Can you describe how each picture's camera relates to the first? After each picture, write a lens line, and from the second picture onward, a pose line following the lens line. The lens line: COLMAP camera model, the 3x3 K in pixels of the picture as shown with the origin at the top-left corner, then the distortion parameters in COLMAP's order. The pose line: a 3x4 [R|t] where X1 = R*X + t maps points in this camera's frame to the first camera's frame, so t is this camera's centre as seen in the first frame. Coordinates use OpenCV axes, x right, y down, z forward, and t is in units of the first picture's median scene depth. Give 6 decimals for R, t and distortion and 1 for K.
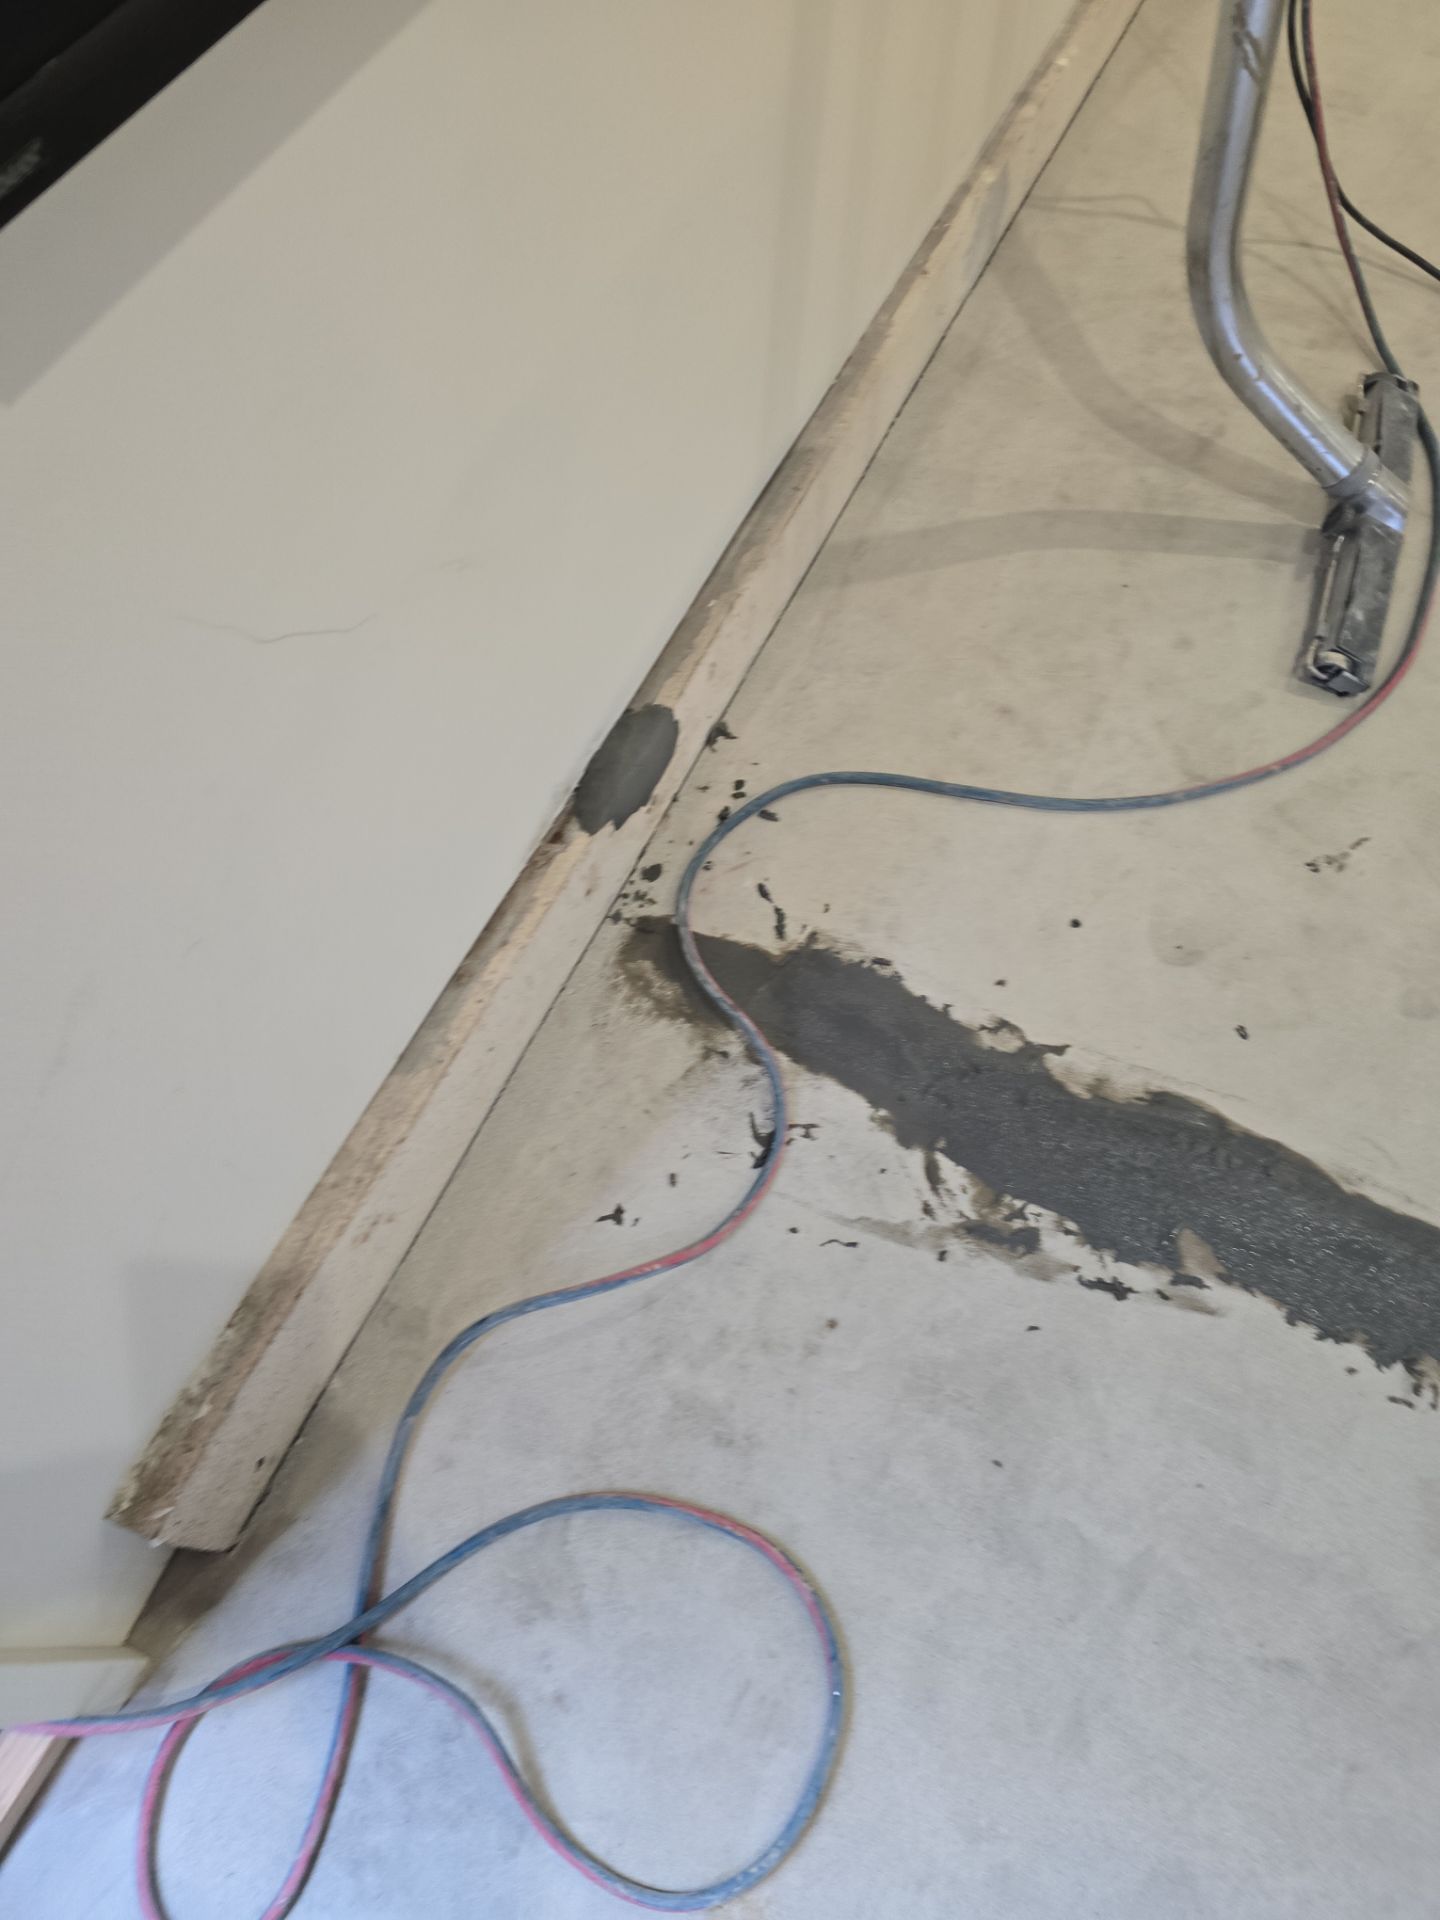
lens RADIAL K [[1297.1, 0, 717.8], [0, 1297.1, 962.1], [0, 0, 1]] dist [0.055839, -0.050858]
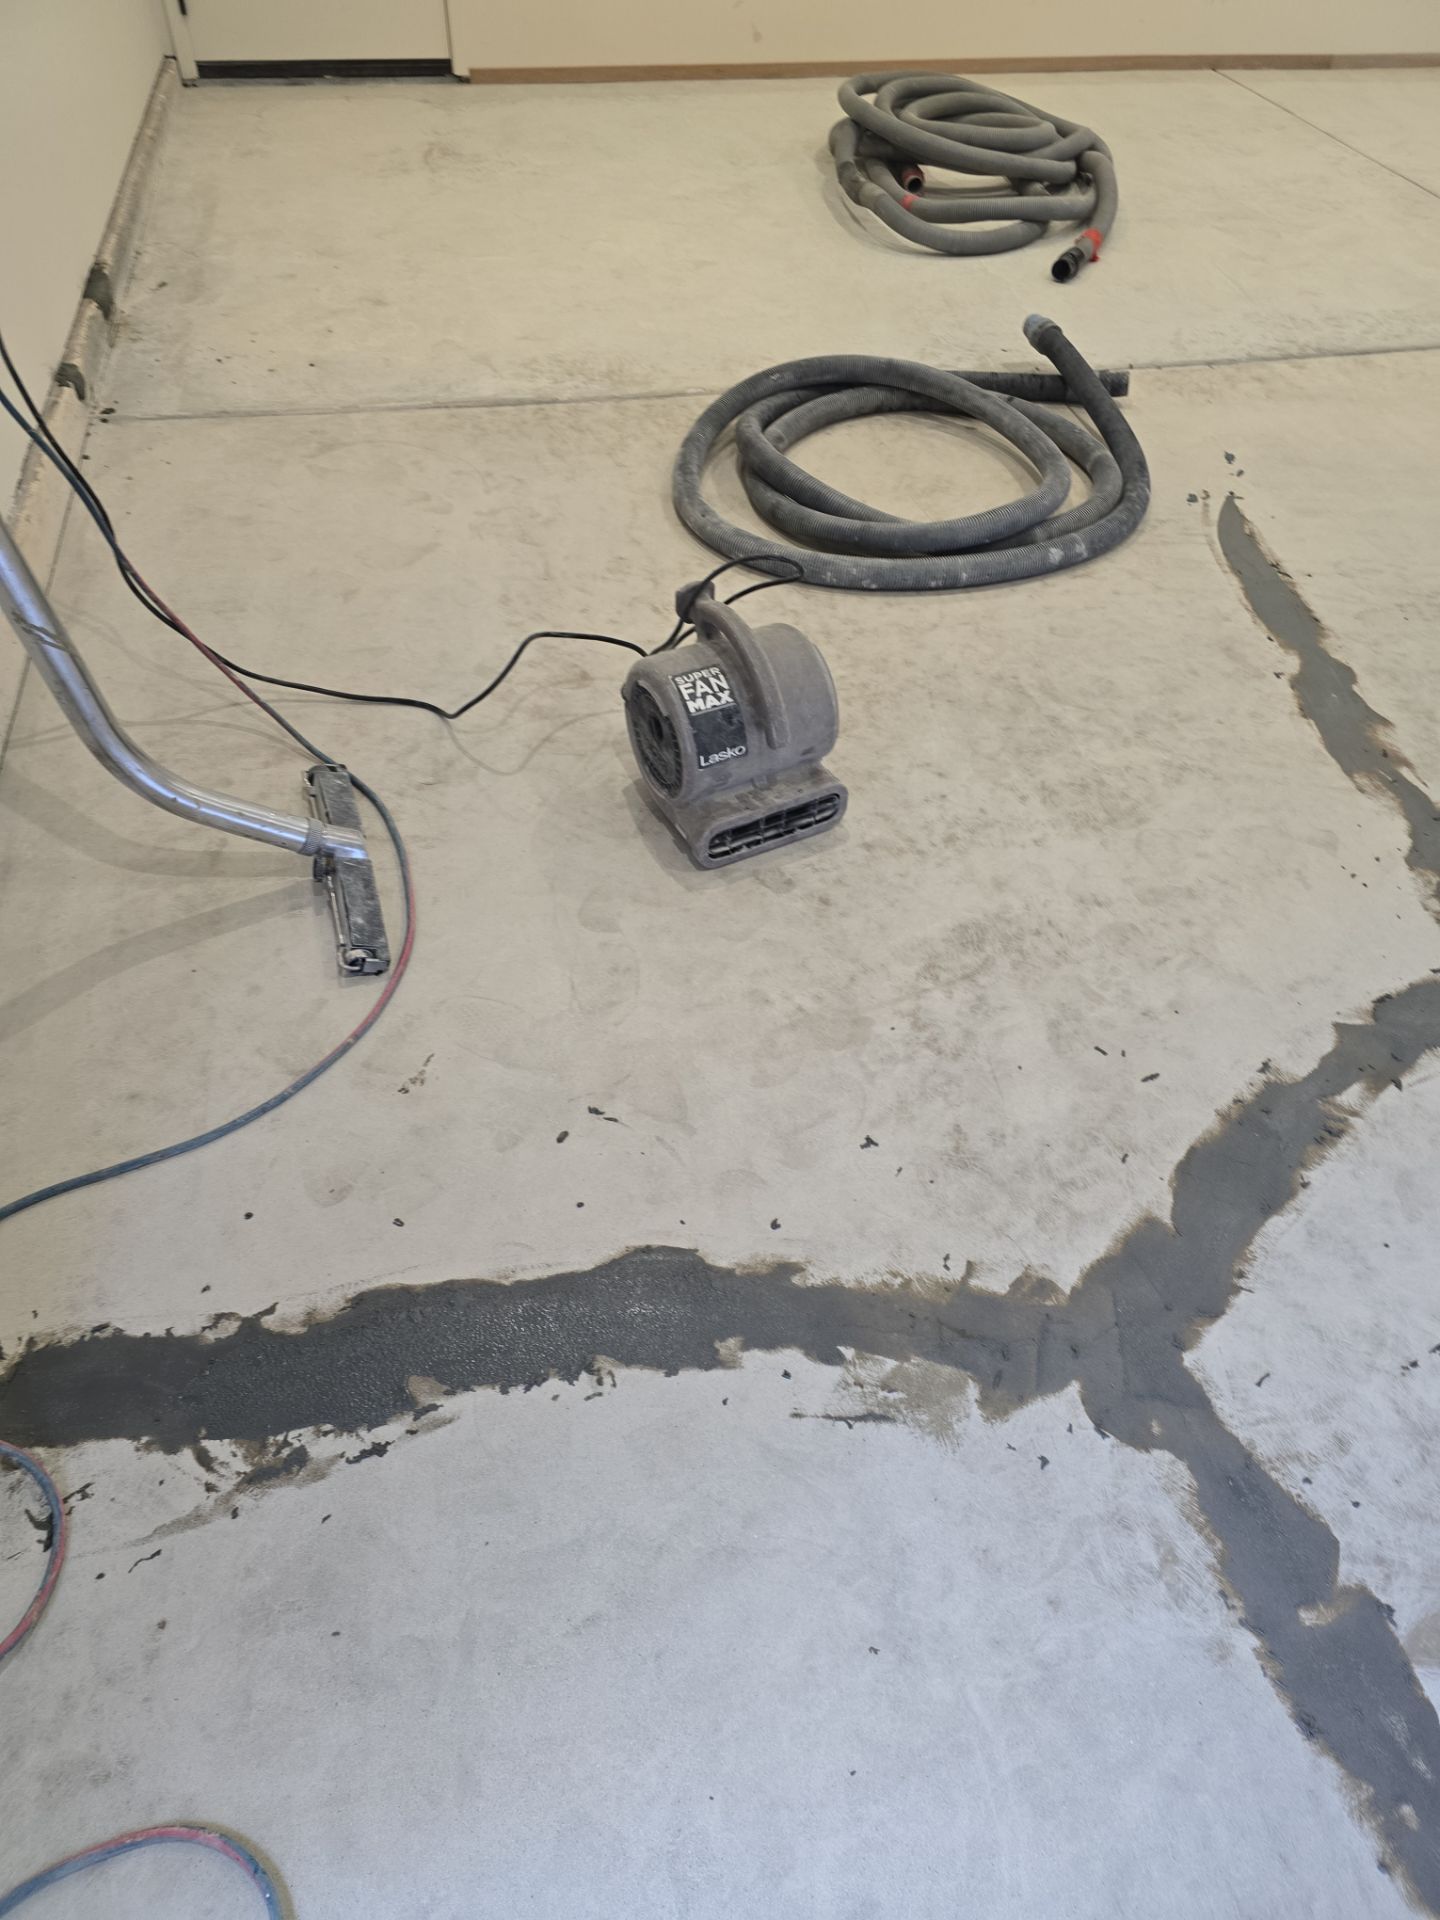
lens RADIAL K [[1297.1, 0, 718.5], [0, 1297.1, 949.4], [0, 0, 1]] dist [0.055839, -0.050858]
pose [[0.785998, -0.406436, 0.465850, 0.161925], [0.526725, 0.834763, -0.160410, 0.209702], [-0.323678, 0.371457, 0.870202, -0.348534]]
